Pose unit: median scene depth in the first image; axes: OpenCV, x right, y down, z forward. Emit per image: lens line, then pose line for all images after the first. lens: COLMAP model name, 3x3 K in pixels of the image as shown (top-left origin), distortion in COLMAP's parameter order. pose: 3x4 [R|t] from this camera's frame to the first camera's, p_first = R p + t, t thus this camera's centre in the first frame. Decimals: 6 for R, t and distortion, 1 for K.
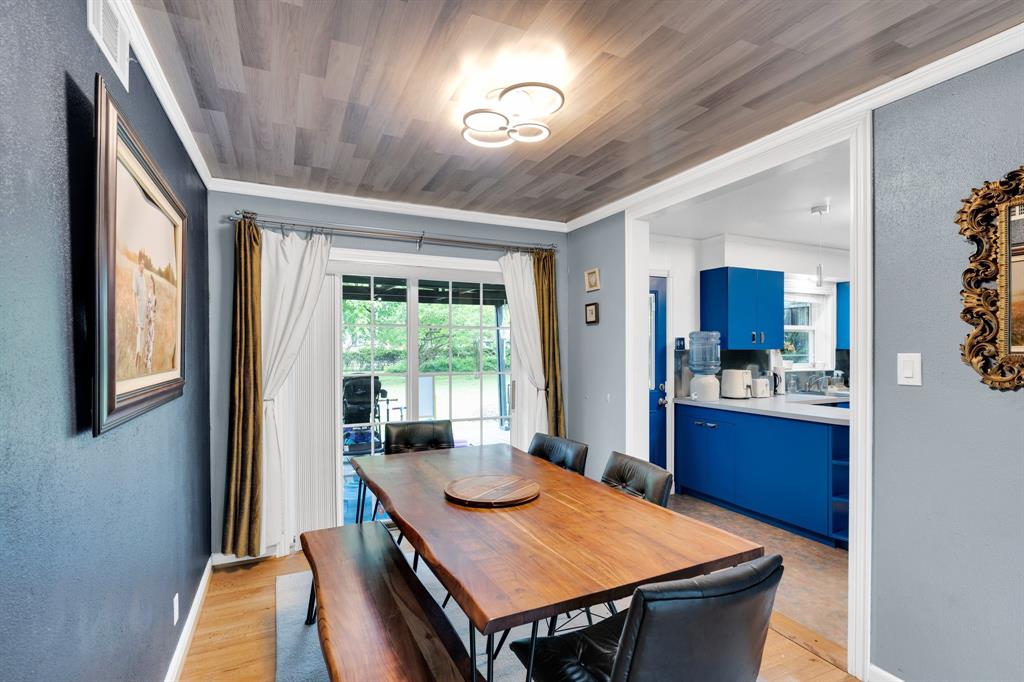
lens RADIAL K [[505.6, 0, 515.3], [0, 505.6, 347.8], [0, 0, 1]] dist [0.002566, 0.000369]
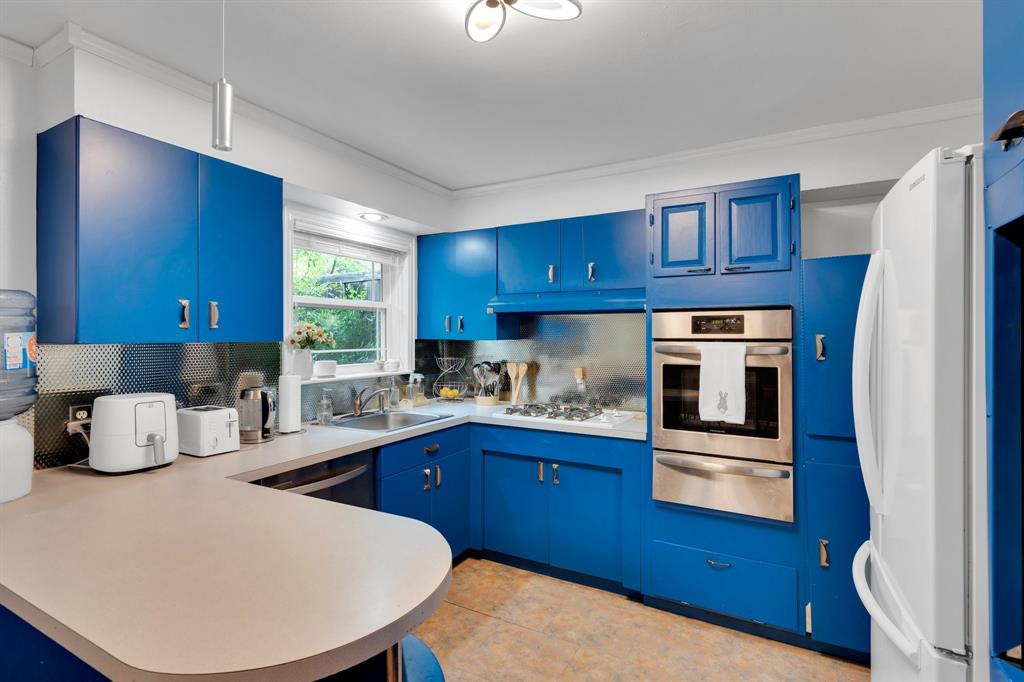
lens RADIAL K [[495.6, 0, 511.3], [0, 495.6, 331.7], [0, 0, 1]] dist [-0.000102, -0.000062]
pose [[0.815436, 0.003663, 0.578835, 0.436492], [0.002519, 0.999948, -0.009876, -0.001029], [-0.578841, 0.009511, 0.815385, 0.499528]]
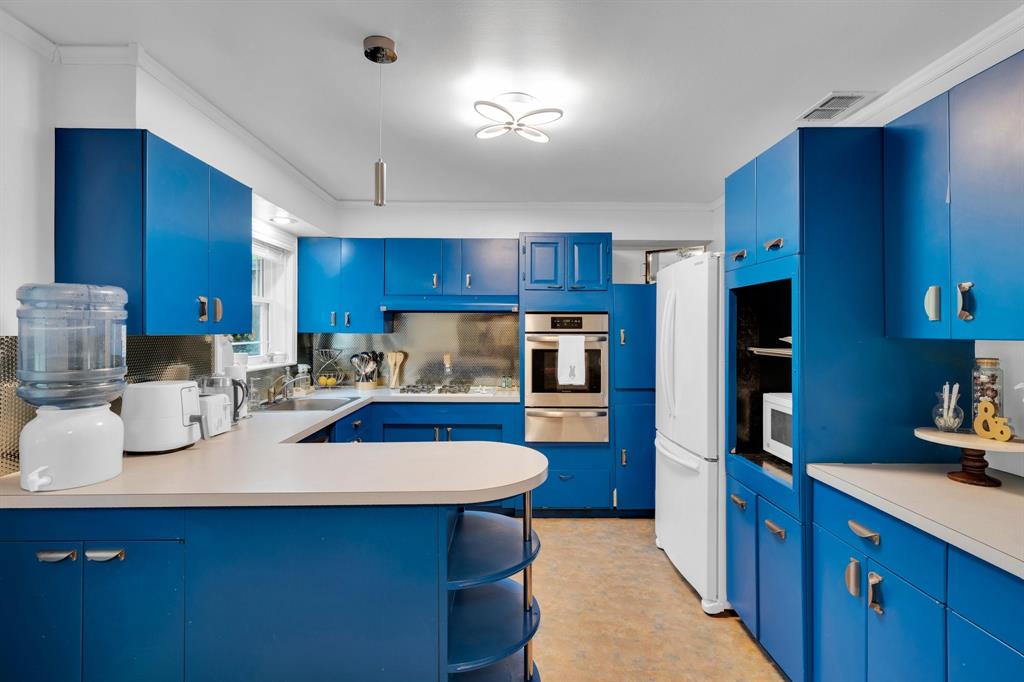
lens RADIAL K [[496.3, 0, 513.9], [0, 496.3, 328.0], [0, 0, 1]] dist [0.001065, 0.000260]
pose [[0.421192, 0.004869, 0.906958, 0.174176], [0.000982, 0.999983, -0.005825, -0.000037], [-0.906971, 0.003344, 0.421180, 0.531597]]
